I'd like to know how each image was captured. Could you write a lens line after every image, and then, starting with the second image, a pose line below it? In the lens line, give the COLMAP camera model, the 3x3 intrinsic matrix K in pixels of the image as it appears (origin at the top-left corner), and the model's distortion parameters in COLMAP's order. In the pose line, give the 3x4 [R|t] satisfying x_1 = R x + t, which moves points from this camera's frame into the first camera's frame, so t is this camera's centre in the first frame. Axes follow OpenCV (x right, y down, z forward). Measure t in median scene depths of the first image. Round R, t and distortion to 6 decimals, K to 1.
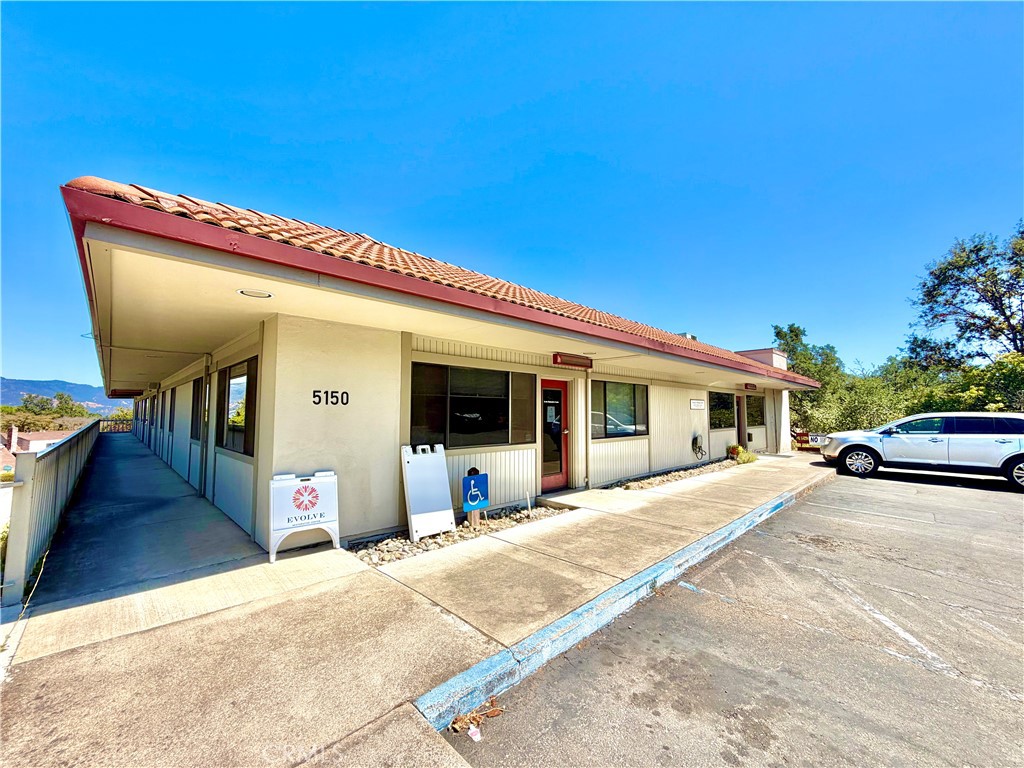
lens RADIAL K [[409.7, 0, 511.1], [0, 409.7, 385.0], [0, 0, 1]] dist [-0.000352, 0.000426]
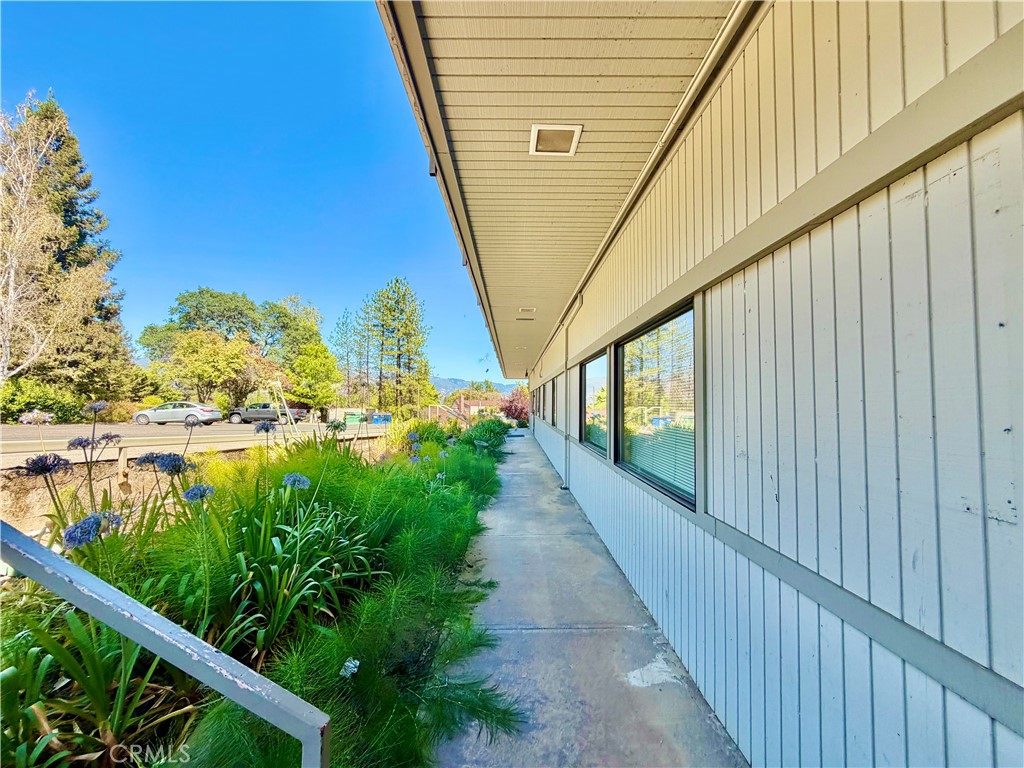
lens RADIAL K [[409.7, 0, 515.4], [0, 409.7, 383.7], [0, 0, 1]] dist [-0.000352, 0.000426]
pose [[0.718771, -0.022368, -0.694887, -0.931967], [0.032274, 0.999478, 0.001211, 0.421544], [0.694497, -0.023297, 0.719118, 0.957959]]
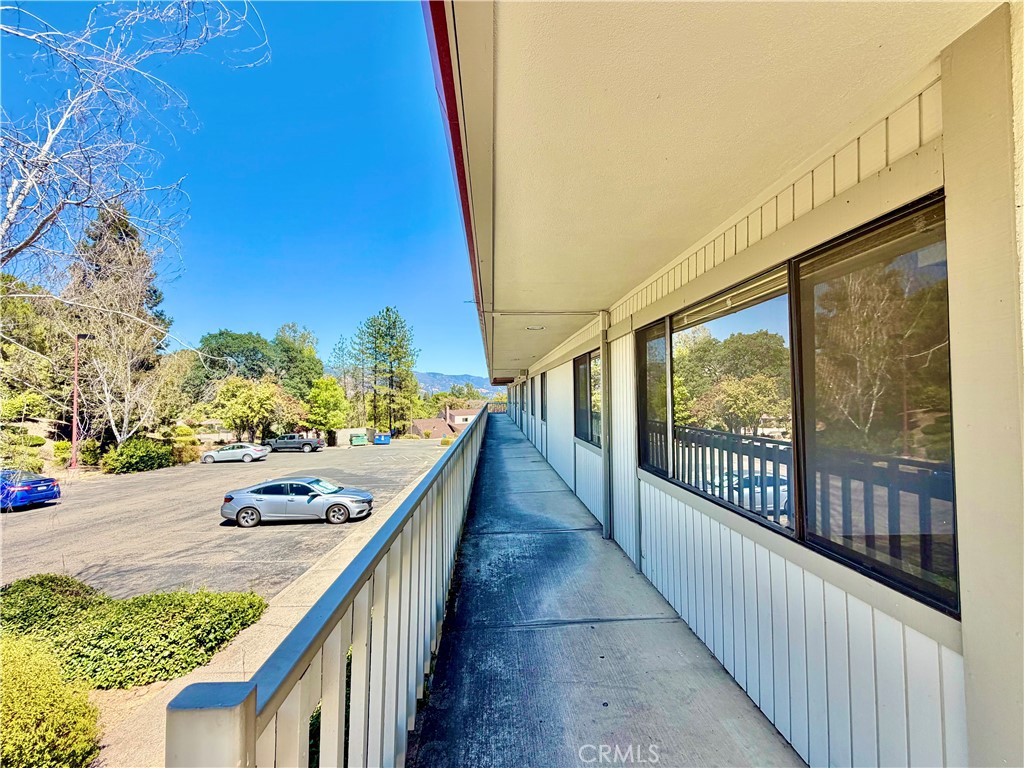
lens RADIAL K [[409.7, 0, 514.4], [0, 409.7, 382.4], [0, 0, 1]] dist [-0.000352, 0.000426]
pose [[0.751147, -0.027595, -0.659558, -0.321687], [0.052250, 0.998477, 0.017730, 0.010974], [0.658064, -0.047780, 0.751444, 0.321394]]
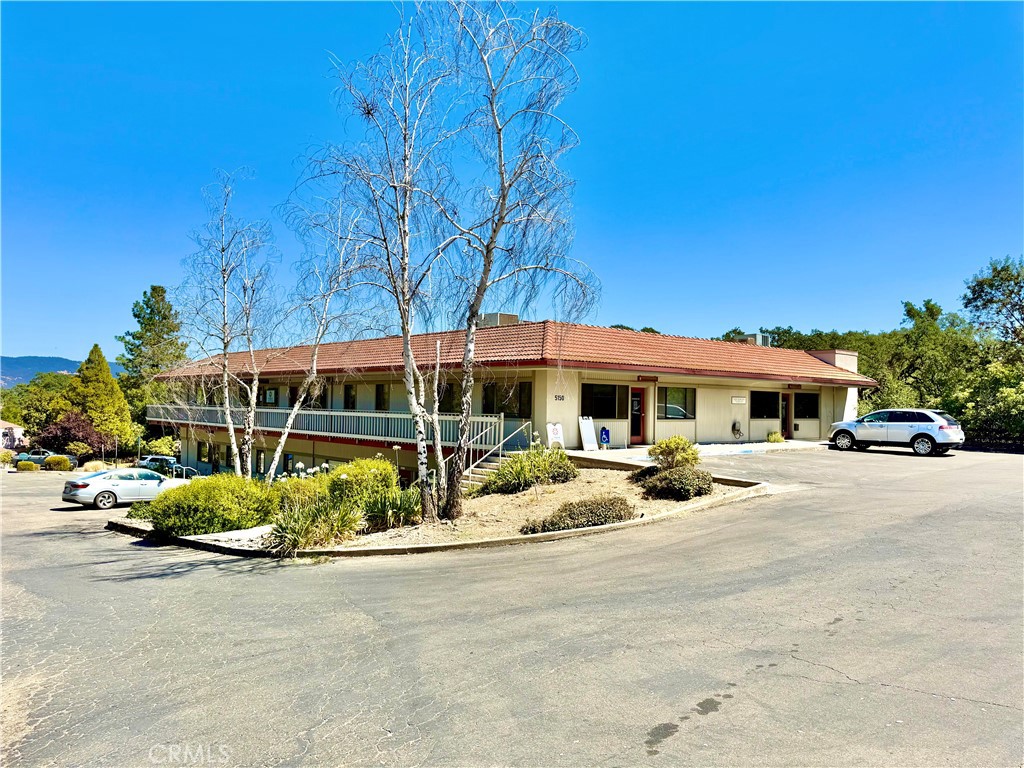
lens RADIAL K [[724.6, 0, 520.2], [0, 724.6, 383.5], [0, 0, 1]] dist [0.058819, -0.073846]
pose [[0.999214, 0.014355, -0.036958, -0.263174], [-0.012877, 0.999119, 0.039941, -0.131168], [0.037499, -0.039434, 0.998518, -1.993051]]
